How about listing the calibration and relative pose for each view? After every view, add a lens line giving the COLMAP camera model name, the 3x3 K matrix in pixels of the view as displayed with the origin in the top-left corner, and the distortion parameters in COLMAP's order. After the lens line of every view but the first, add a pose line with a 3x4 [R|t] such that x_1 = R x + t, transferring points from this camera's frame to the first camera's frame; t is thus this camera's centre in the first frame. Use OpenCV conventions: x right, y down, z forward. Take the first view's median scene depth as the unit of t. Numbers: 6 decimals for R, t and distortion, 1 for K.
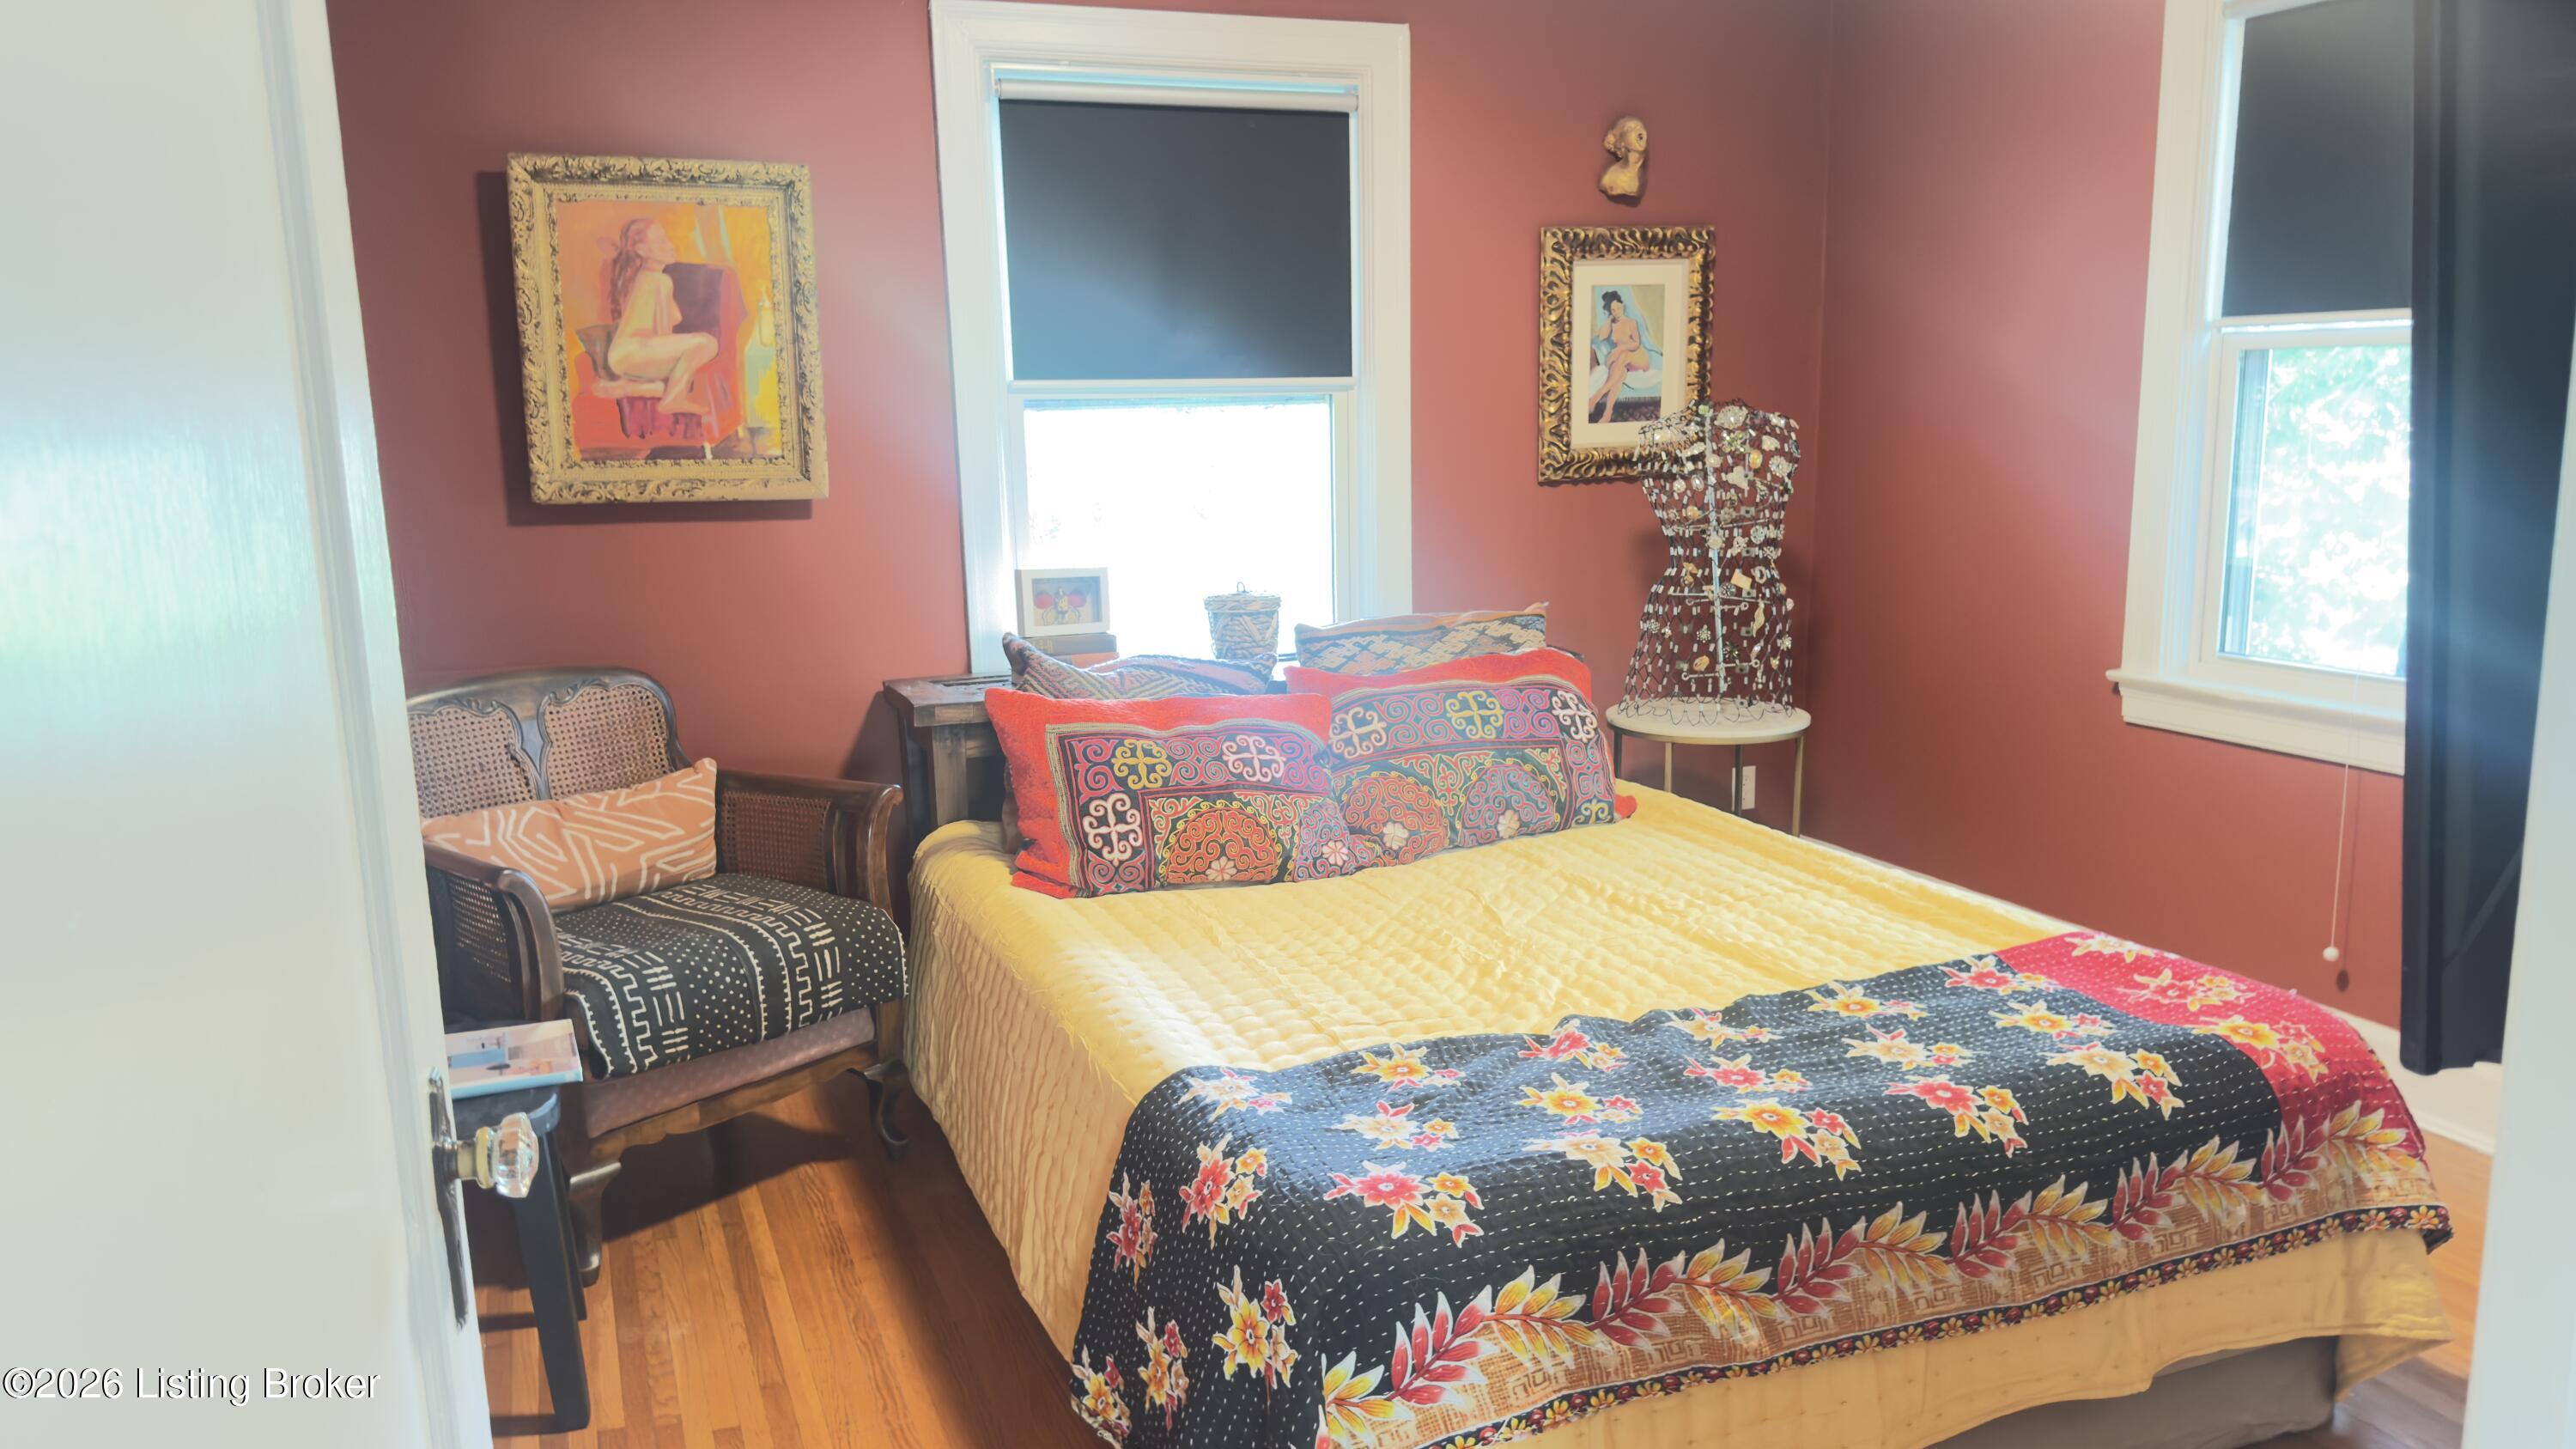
lens RADIAL K [[1804.0, 0, 1282.2], [0, 1804.0, 736.4], [0, 0, 1]] dist [0.174008, -0.356342]
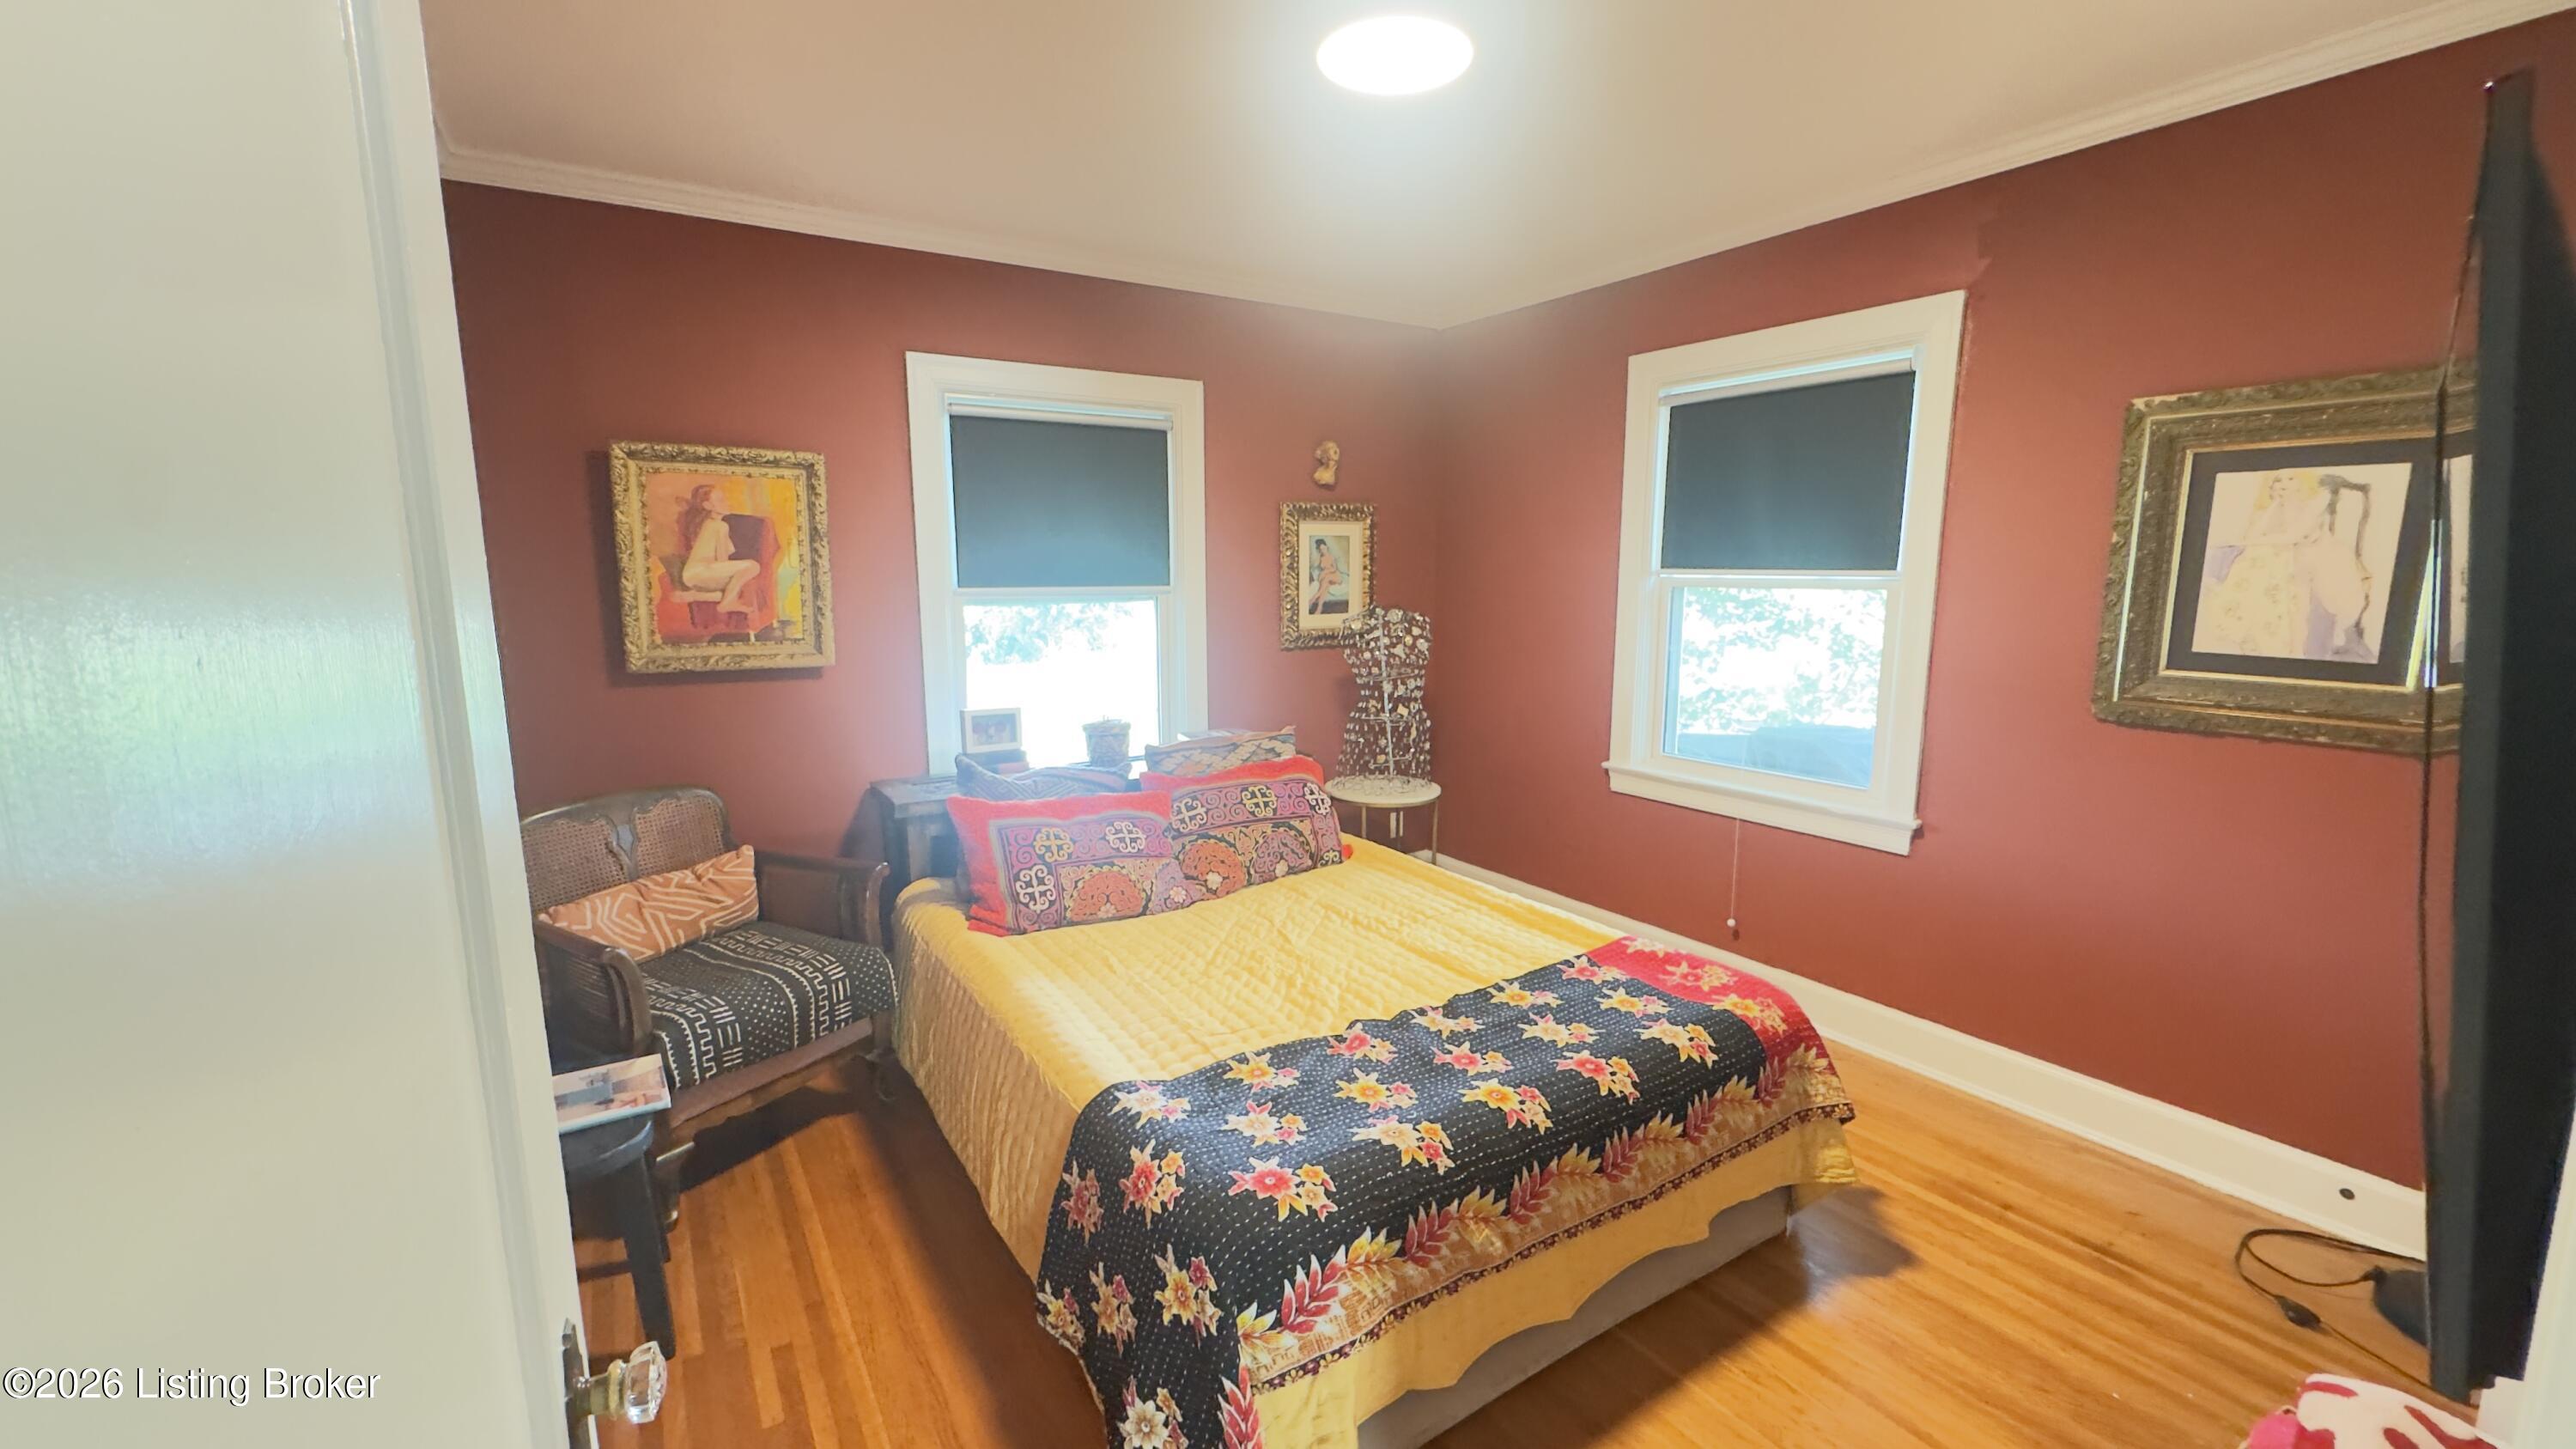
lens RADIAL K [[1026.0, 0, 1286.7], [0, 1026.0, 721.4], [0, 0, 1]] dist [-0.003680, 0.000331]
pose [[0.980925, -0.011047, 0.194071, -0.055094], [0.017786, 0.999297, -0.033013, -0.061235], [-0.193570, 0.035835, 0.980432, 0.107920]]
